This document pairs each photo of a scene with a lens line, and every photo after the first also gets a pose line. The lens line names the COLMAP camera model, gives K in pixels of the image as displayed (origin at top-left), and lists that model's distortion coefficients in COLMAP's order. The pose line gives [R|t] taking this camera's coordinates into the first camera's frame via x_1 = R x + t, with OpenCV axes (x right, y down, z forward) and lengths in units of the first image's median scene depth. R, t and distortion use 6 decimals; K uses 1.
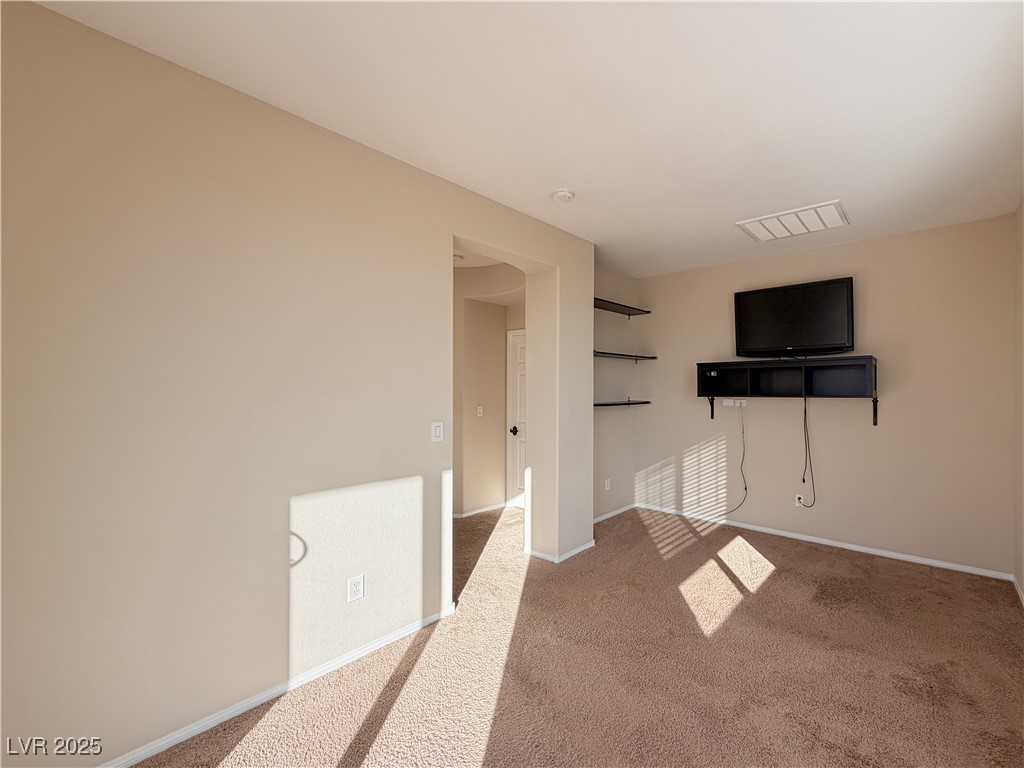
lens RADIAL K [[420.1, 0, 512.3], [0, 420.1, 386.7], [0, 0, 1]] dist [-0.000982, 0.000169]
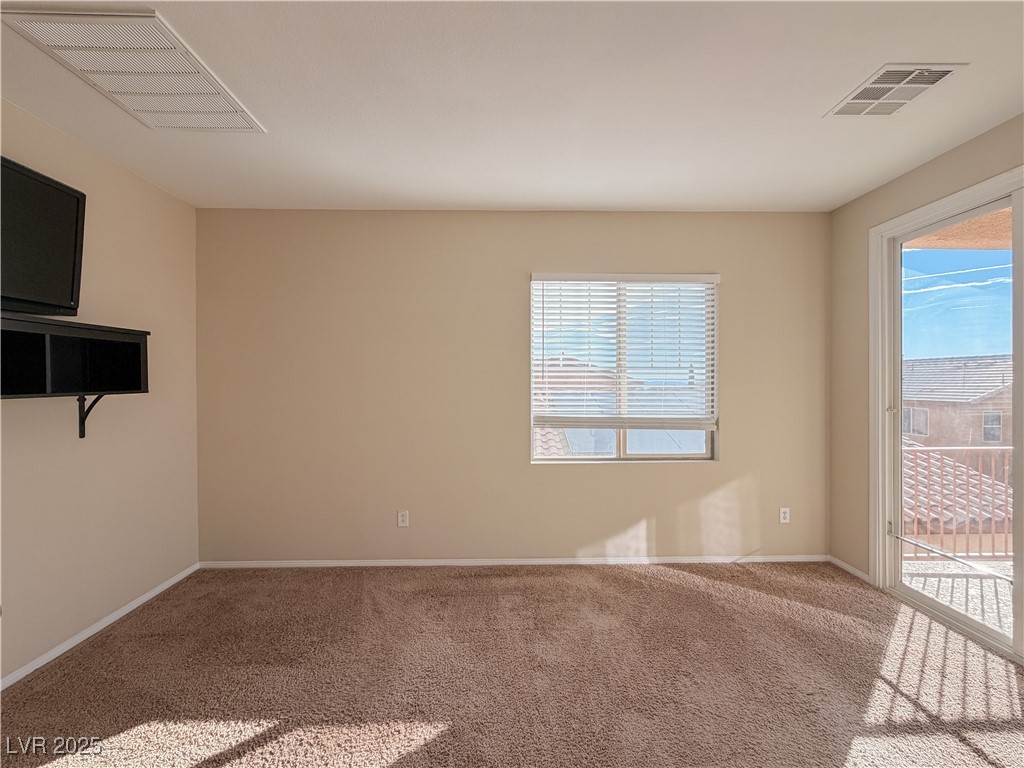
lens RADIAL K [[420.1, 0, 514.9], [0, 420.1, 388.1], [0, 0, 1]] dist [-0.000982, 0.000169]
pose [[-0.787124, 0.002993, 0.616788, -0.056317], [-0.003360, 0.999953, -0.009140, 0.023923], [-0.616786, -0.009267, -0.787076, 1.262074]]
